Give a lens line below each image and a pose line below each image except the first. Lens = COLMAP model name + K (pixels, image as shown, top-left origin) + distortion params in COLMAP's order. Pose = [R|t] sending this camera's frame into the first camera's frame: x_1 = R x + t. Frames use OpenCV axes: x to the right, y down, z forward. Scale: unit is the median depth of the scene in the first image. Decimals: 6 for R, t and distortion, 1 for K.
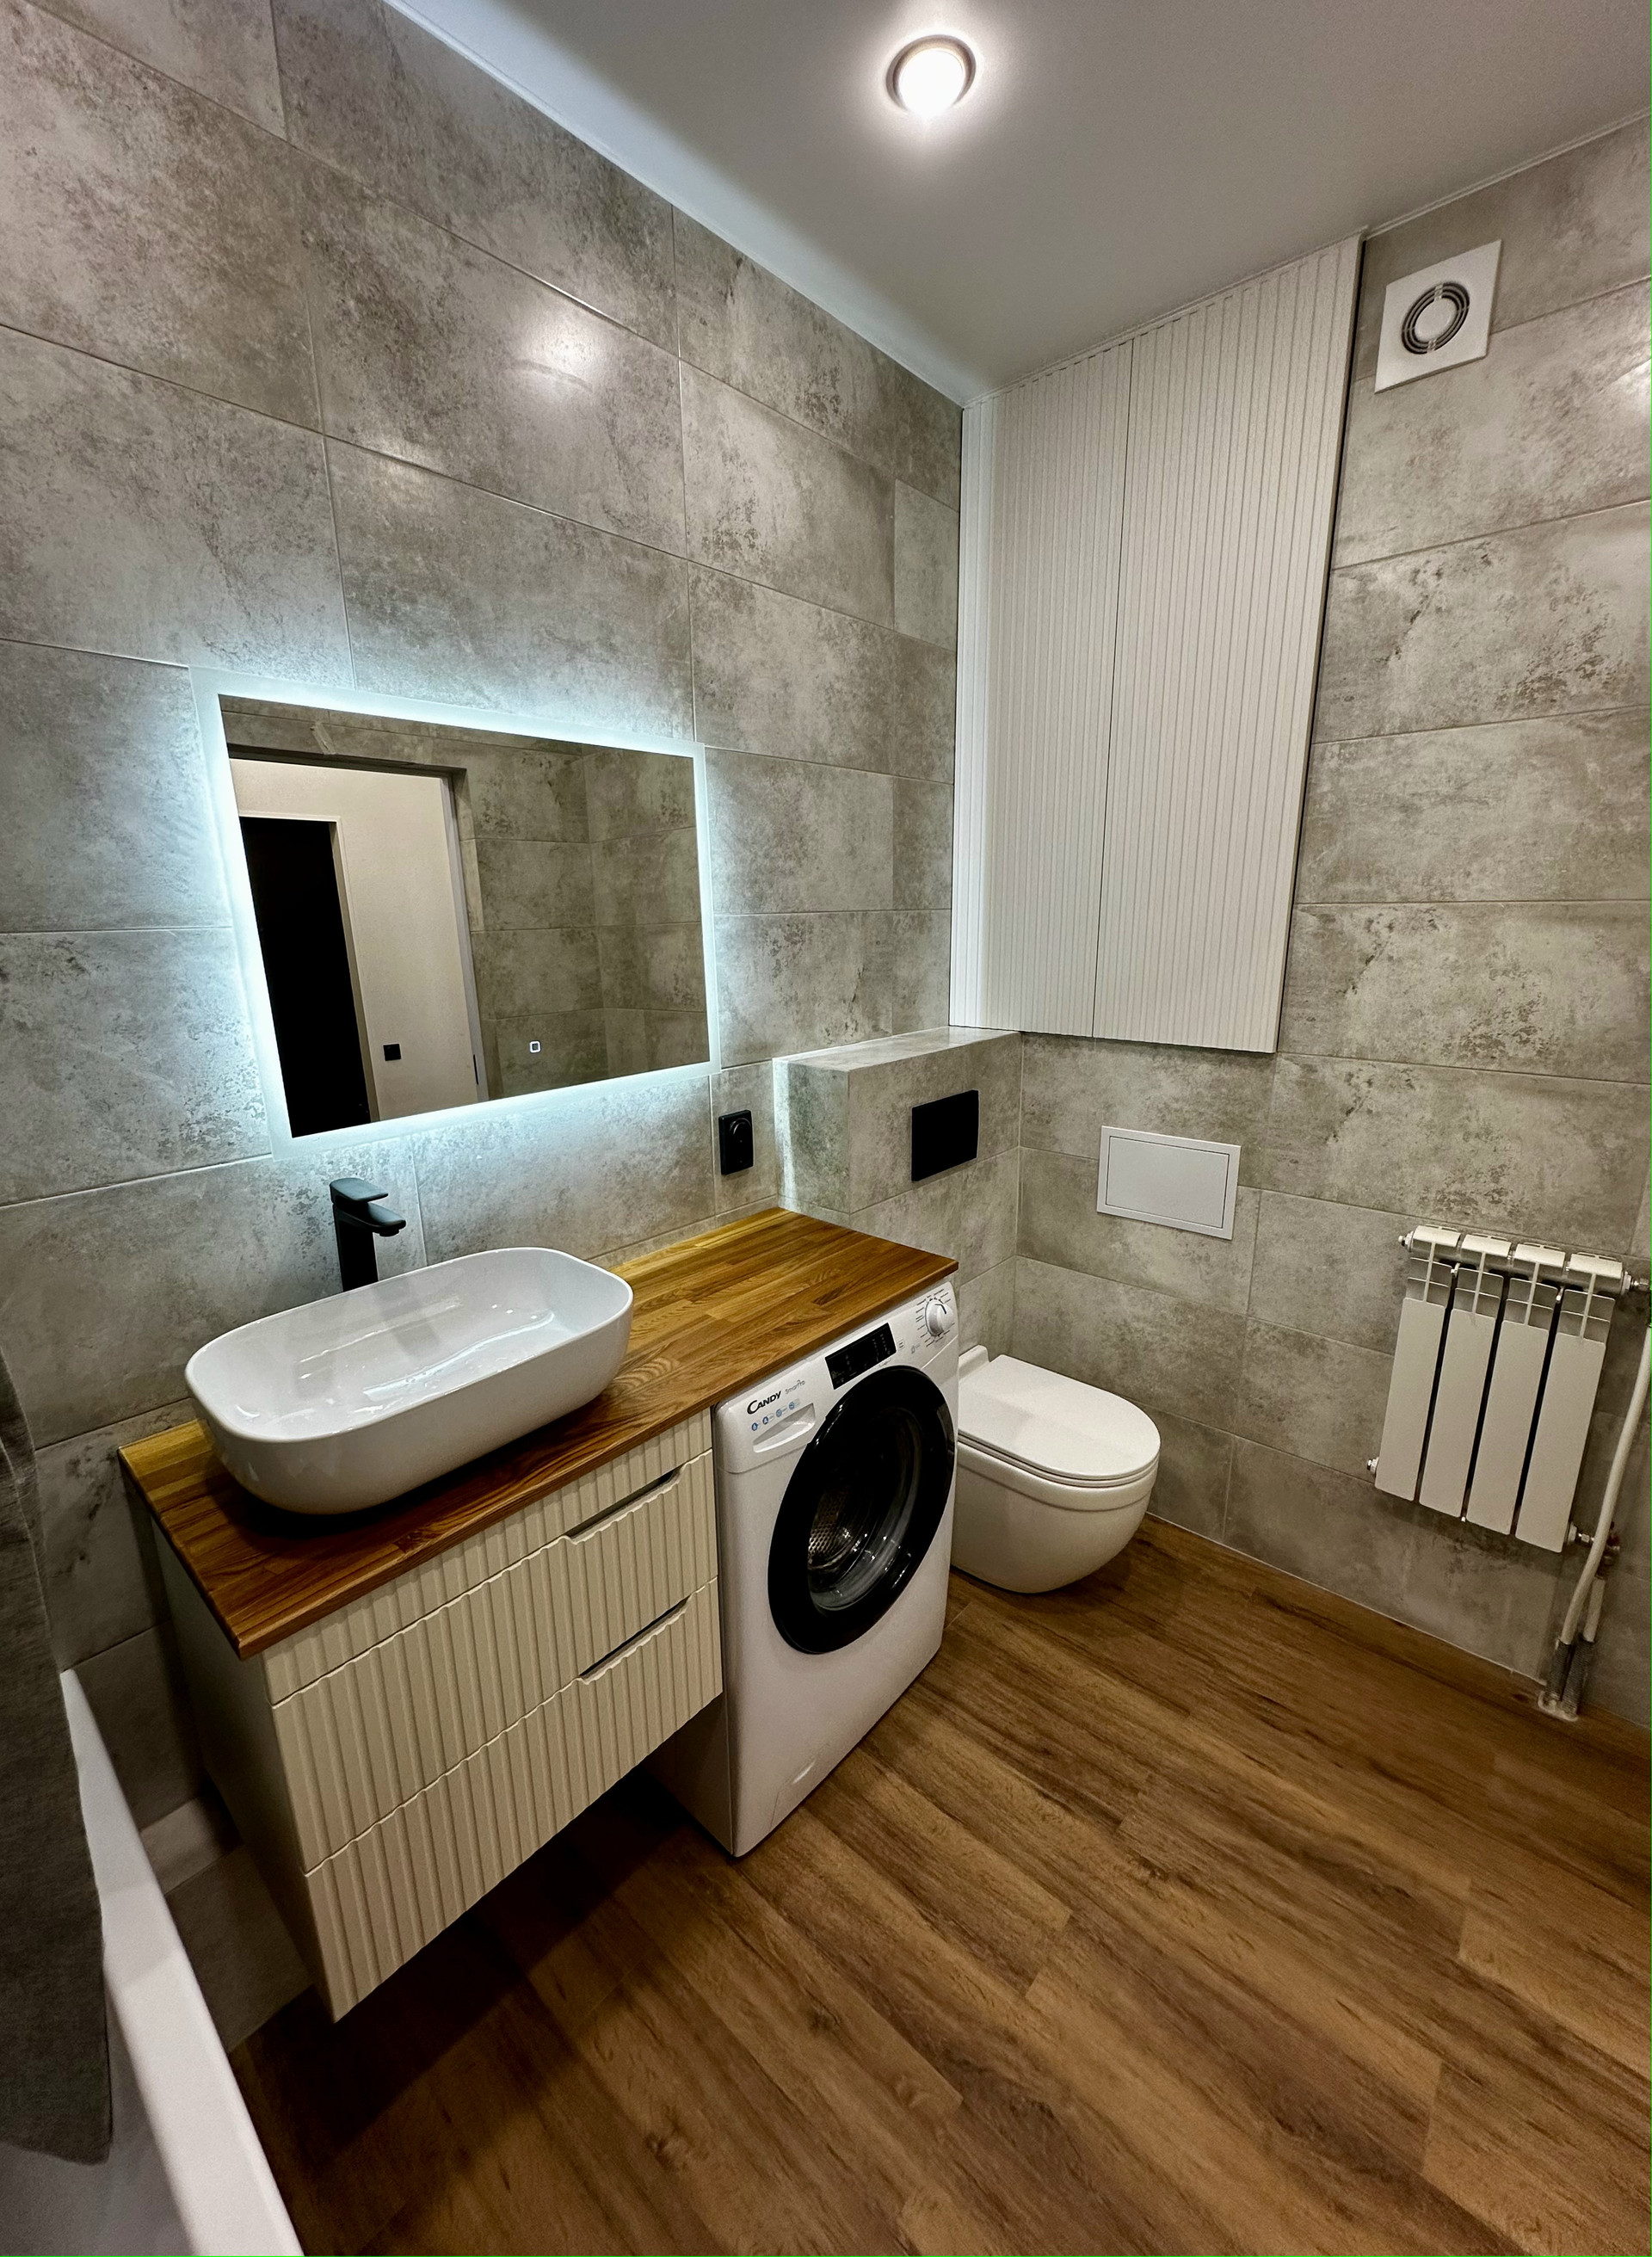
lens RADIAL K [[897.2, 0, 807.0], [0, 897.2, 1129.3], [0, 0, 1]] dist [-0.002187, 0.000105]
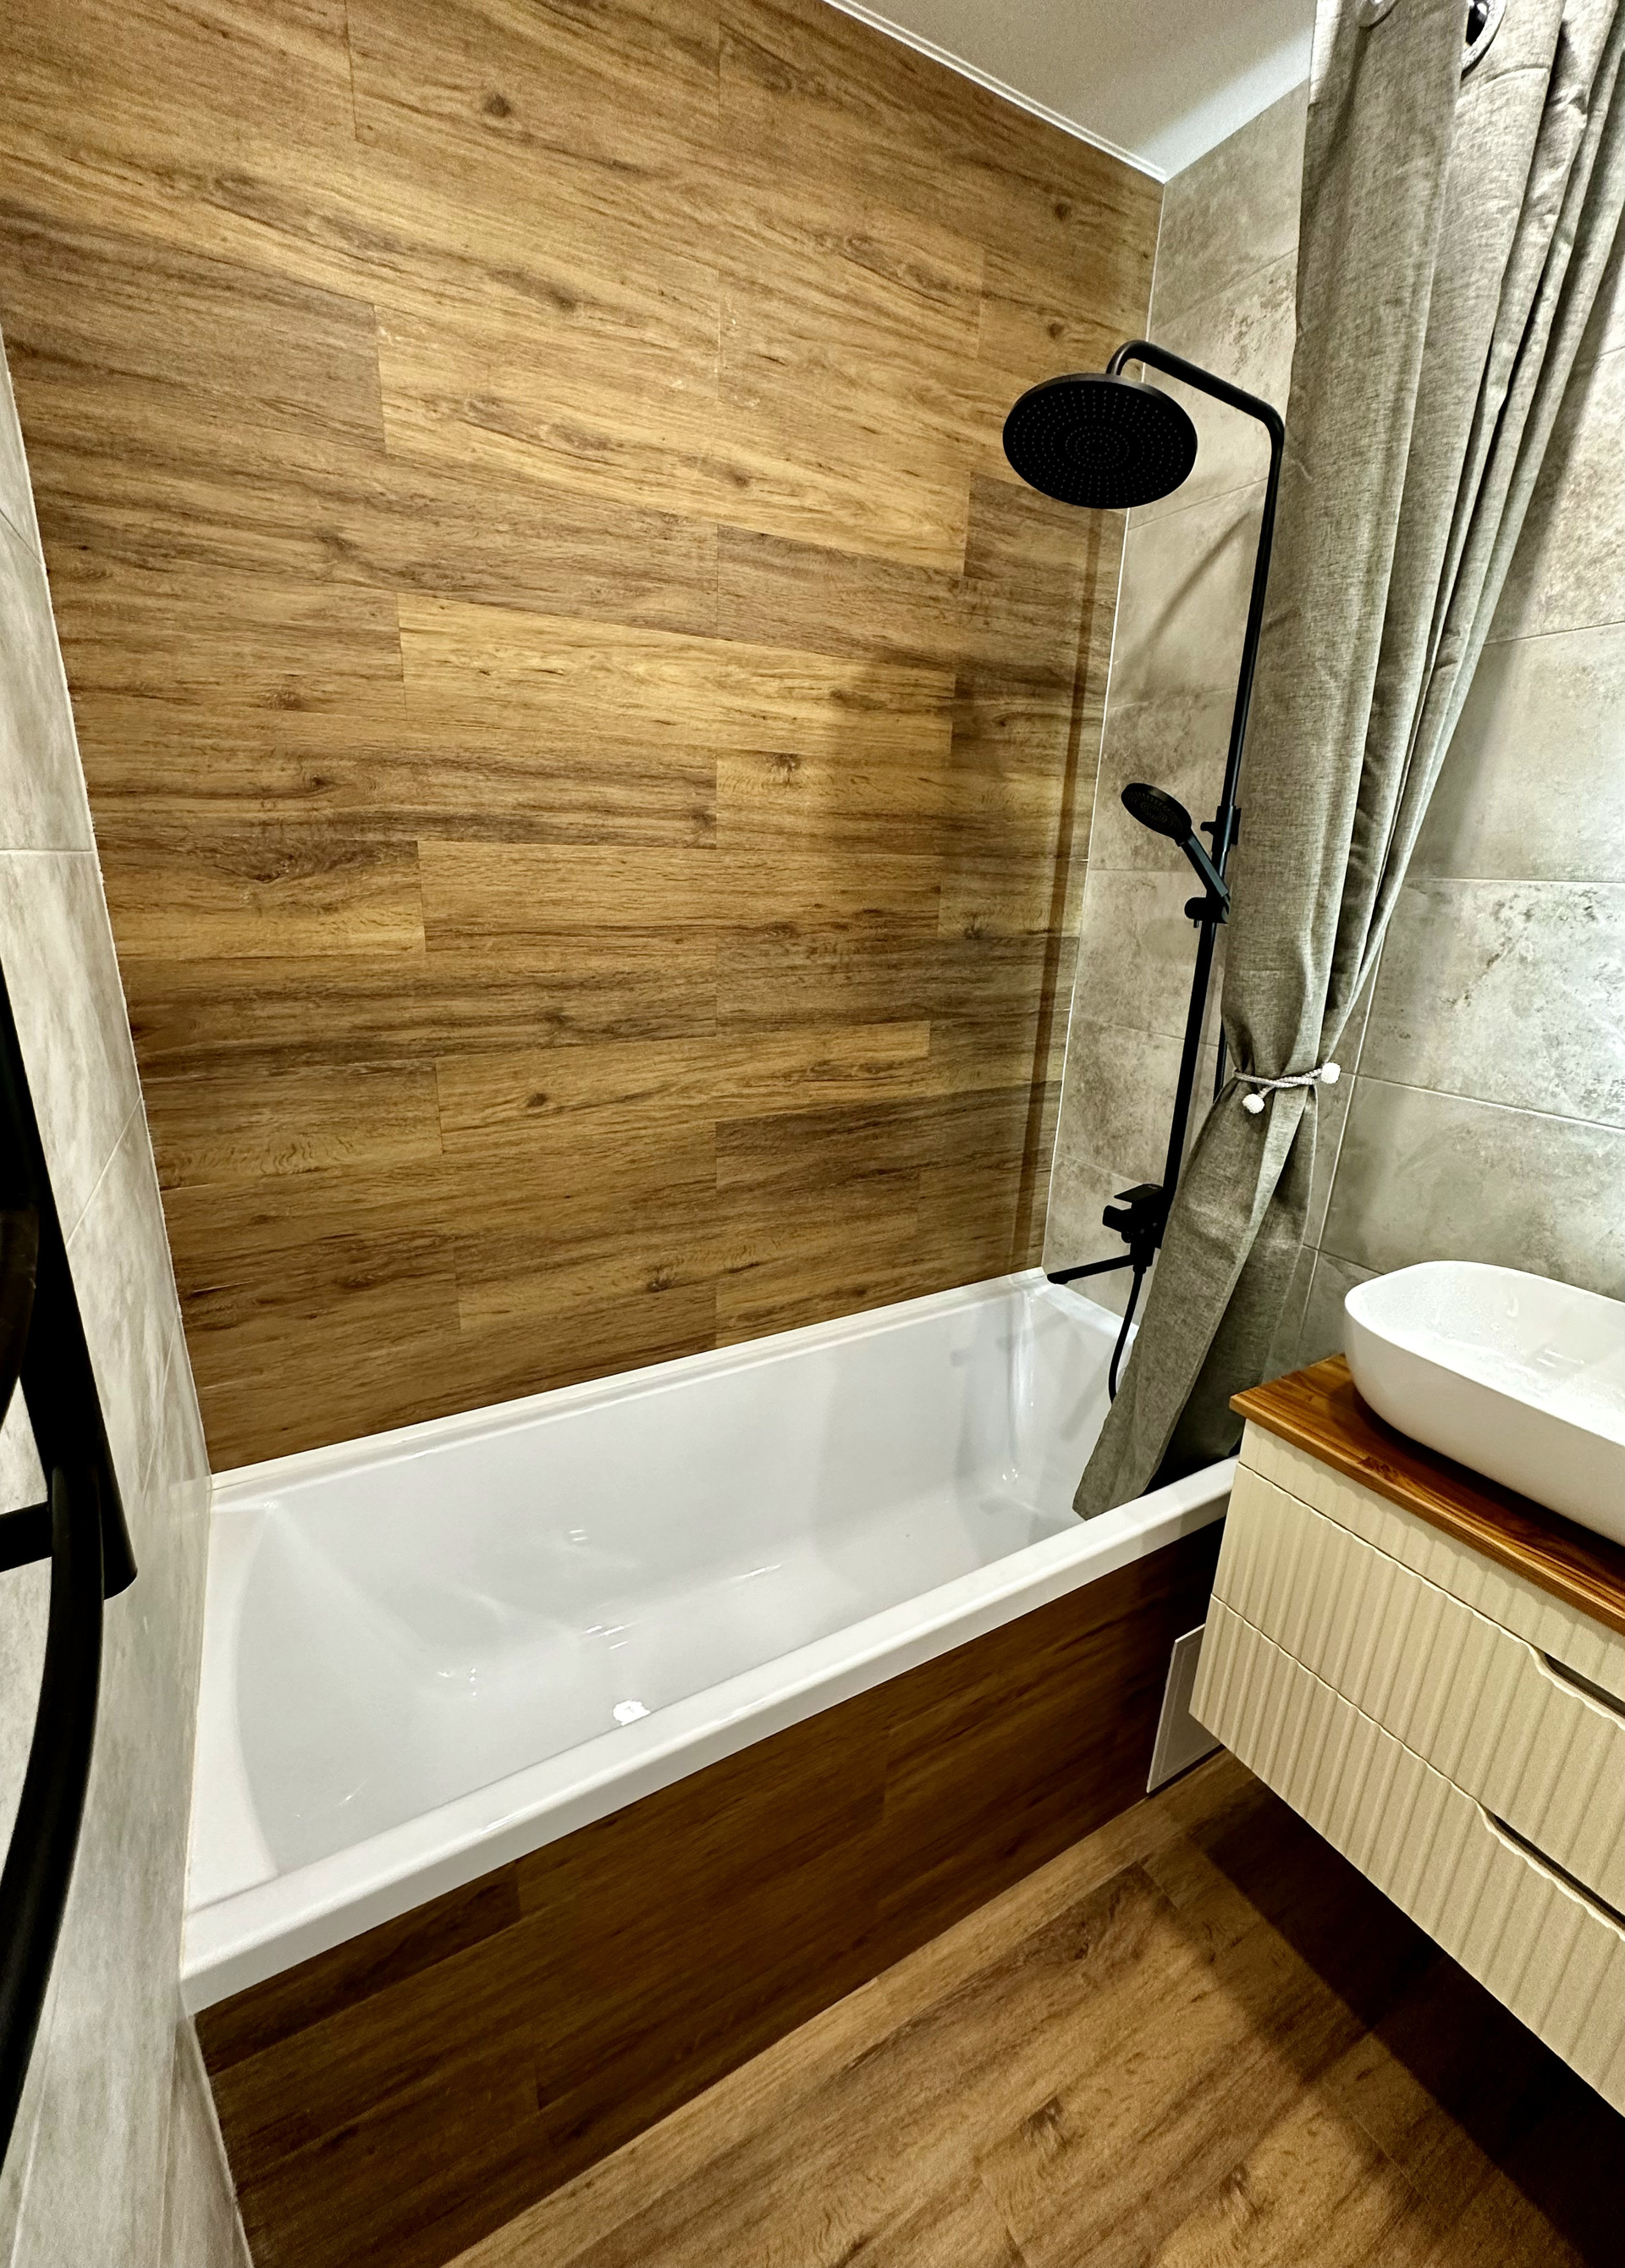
lens RADIAL K [[918.5, 0, 792.2], [0, 918.5, 1140.5], [0, 0, 1]] dist [-0.002745, 0.000508]
pose [[-0.324875, 0.281892, -0.902769, 0.466761], [-0.243129, 0.897573, 0.367764, -0.083551], [0.913972, 0.338967, -0.223063, 0.344390]]
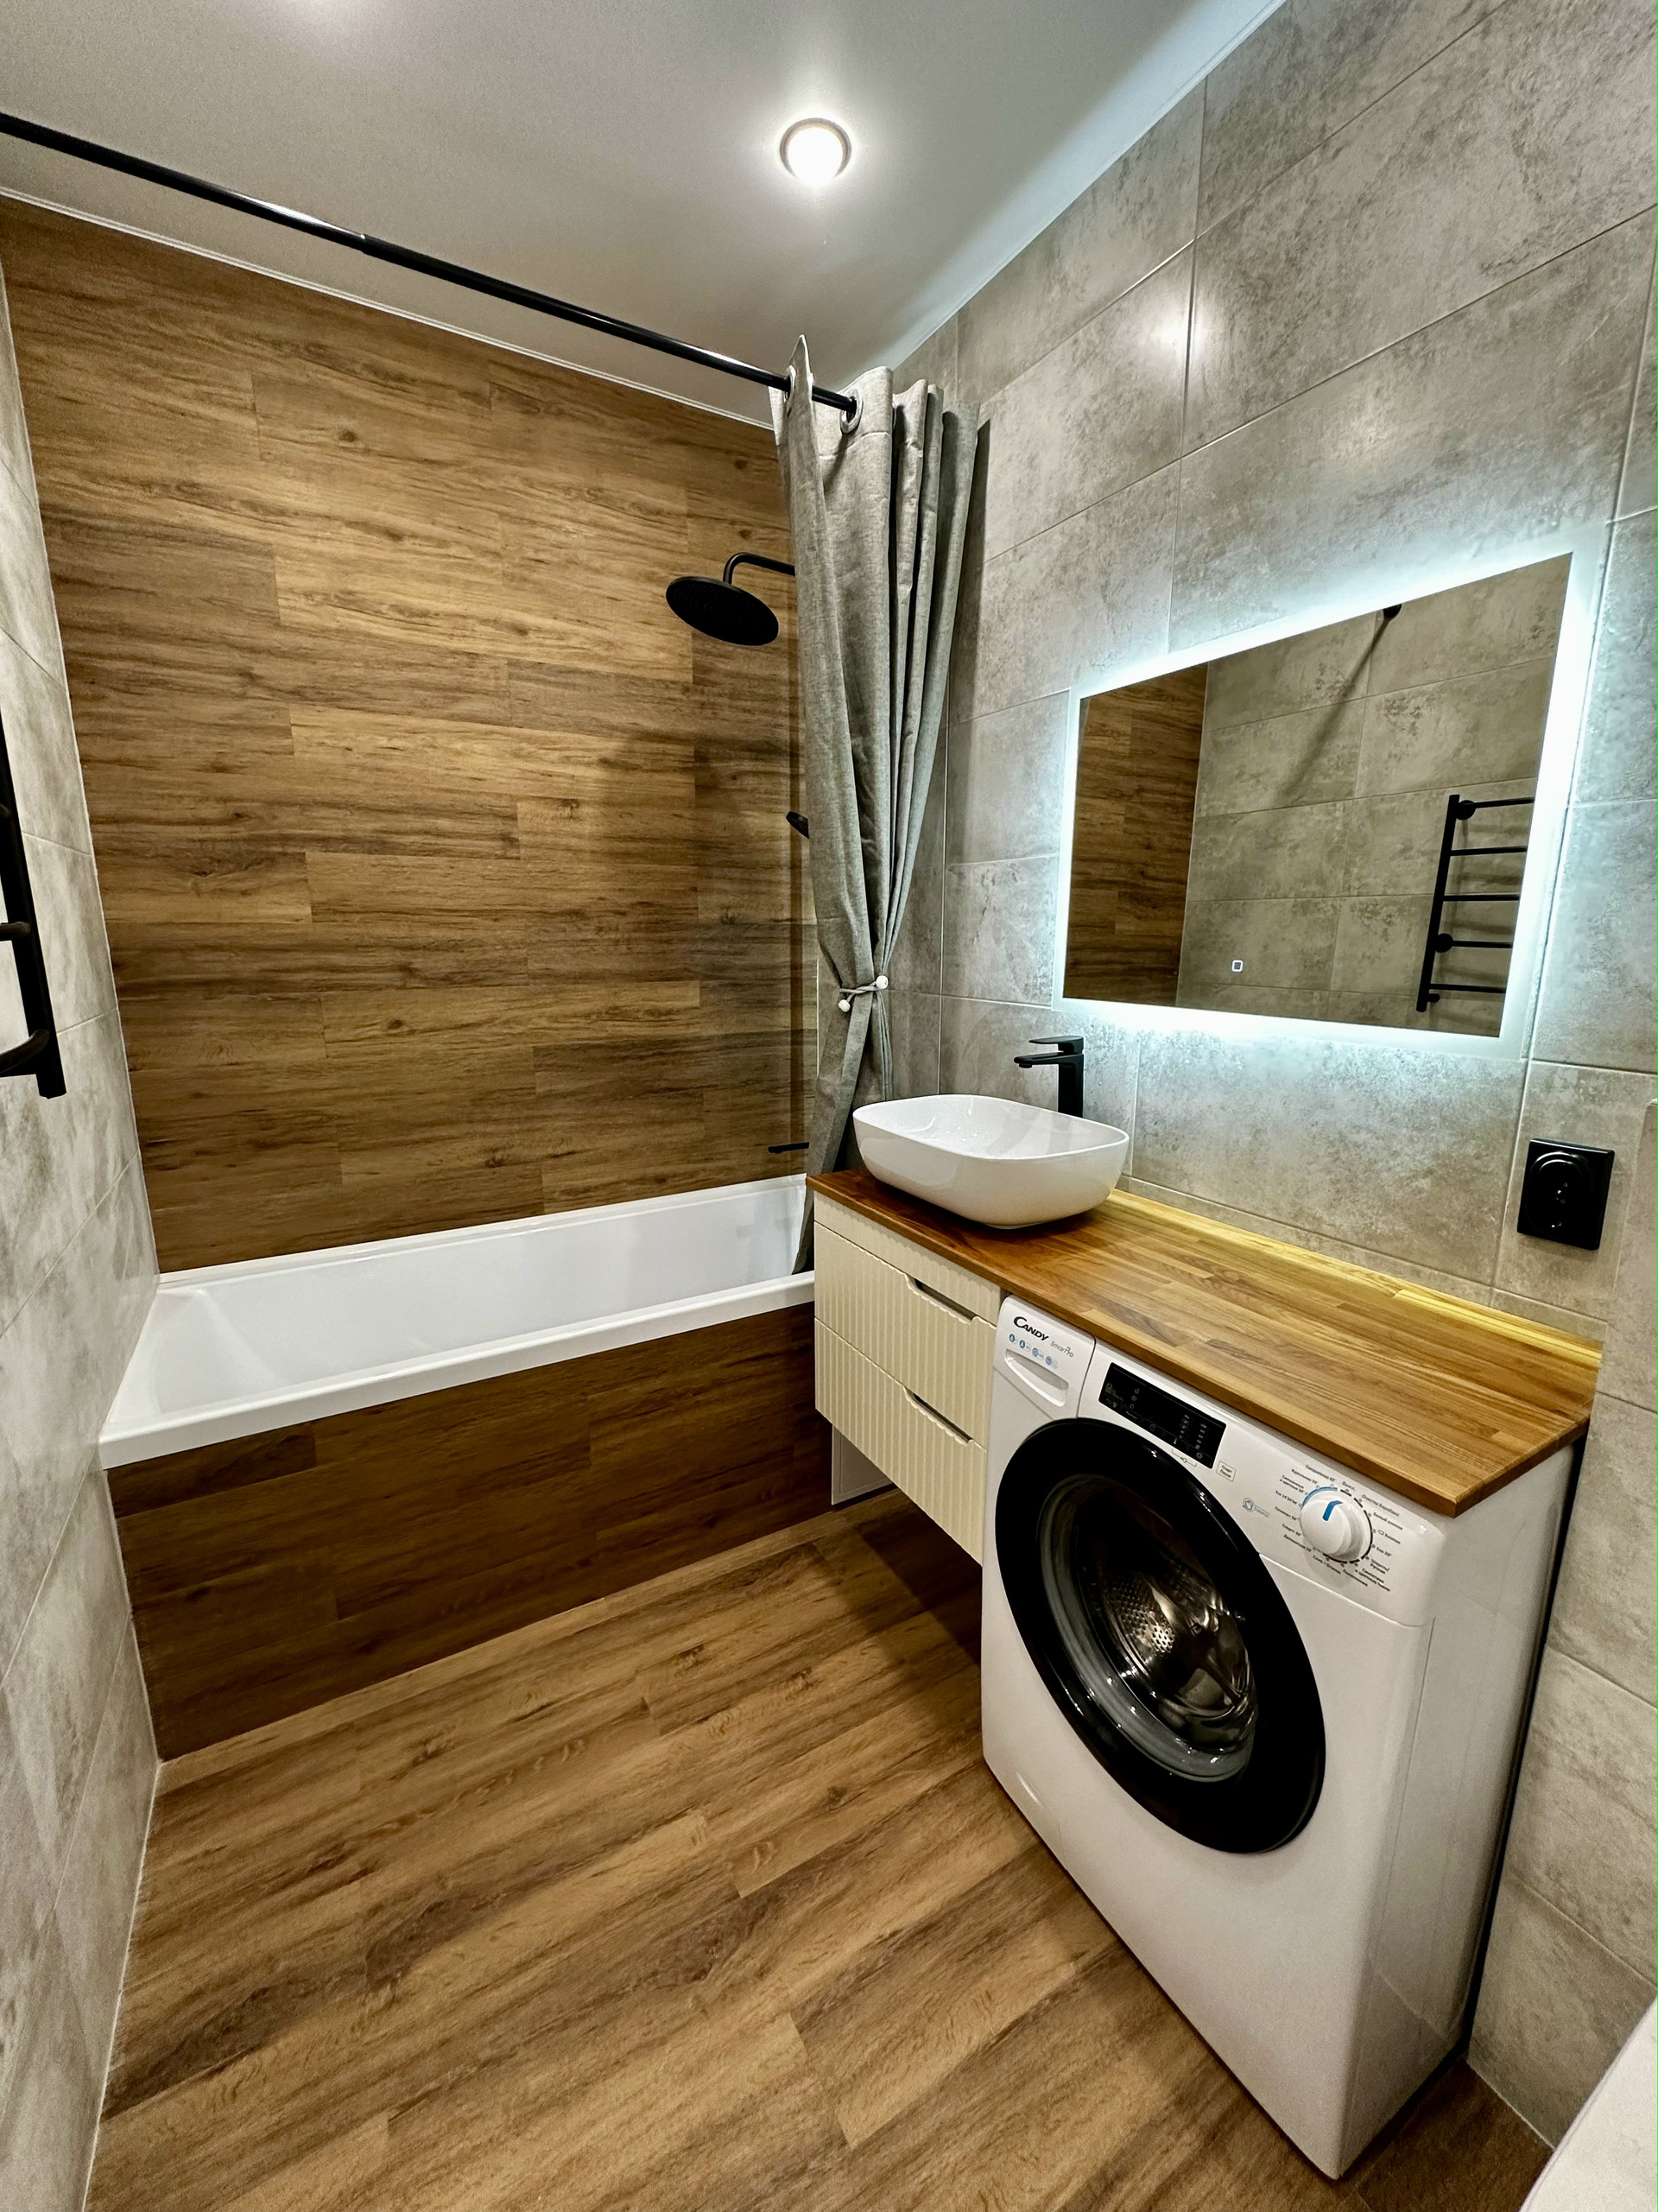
lens RADIAL K [[879.2, 0, 831.1], [0, 879.2, 1106.0], [0, 0, 1]] dist [-0.002187, 0.000105]
pose [[-0.298161, 0.208107, -0.931553, 0.818189], [-0.225387, 0.932996, 0.280568, -0.128366], [0.927524, 0.293615, -0.231278, 0.927719]]
